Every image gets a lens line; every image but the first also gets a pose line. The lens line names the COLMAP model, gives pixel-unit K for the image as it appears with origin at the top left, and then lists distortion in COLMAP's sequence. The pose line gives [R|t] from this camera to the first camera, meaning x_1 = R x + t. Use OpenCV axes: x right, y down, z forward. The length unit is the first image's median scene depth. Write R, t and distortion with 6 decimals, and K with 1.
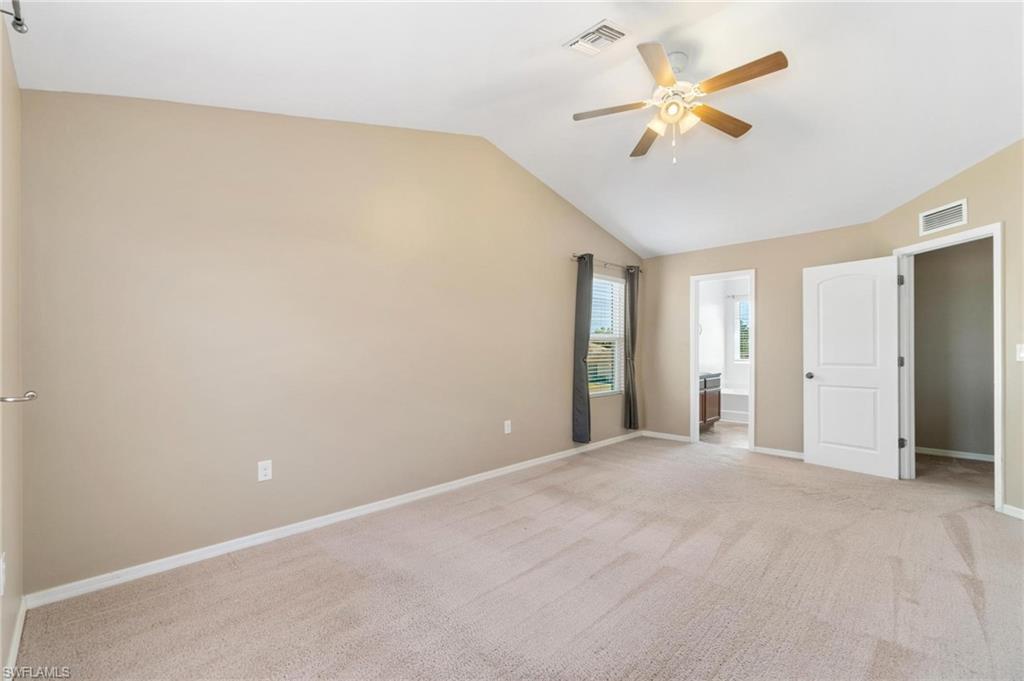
lens RADIAL K [[441.9, 0, 511.1], [0, 441.9, 345.6], [0, 0, 1]] dist [-0.009316, 0.003888]
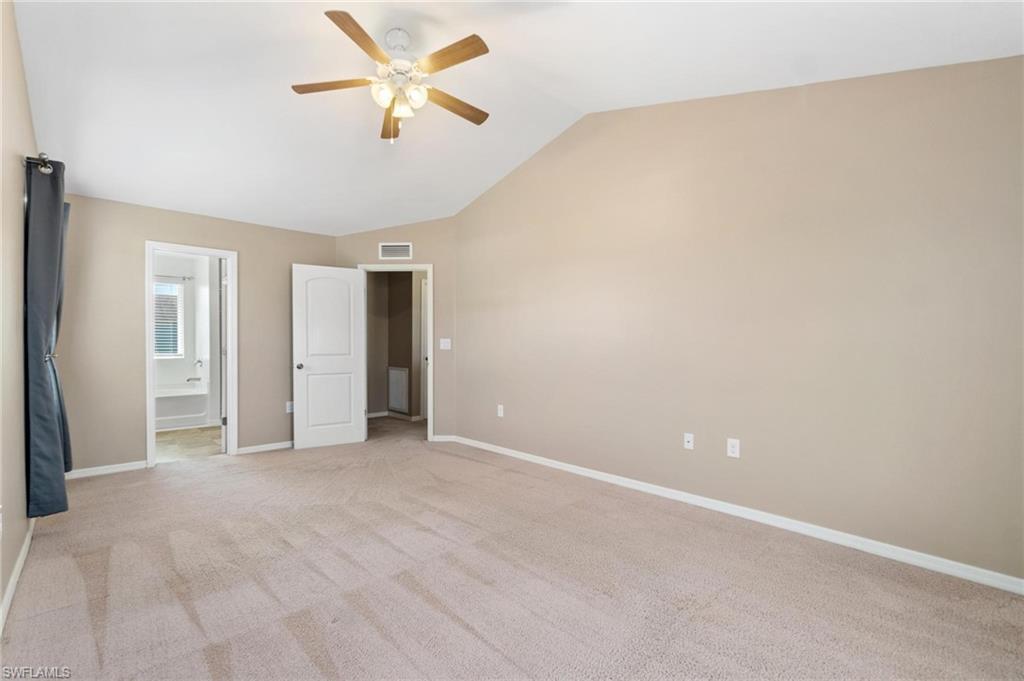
lens RADIAL K [[441.9, 0, 513.4], [0, 441.9, 350.5], [0, 0, 1]] dist [-0.009316, 0.003888]
pose [[0.033462, -0.015660, 0.999317, -0.417013], [-0.013275, 0.999782, 0.016111, 0.006636], [-0.999352, -0.013805, 0.033246, 0.513180]]
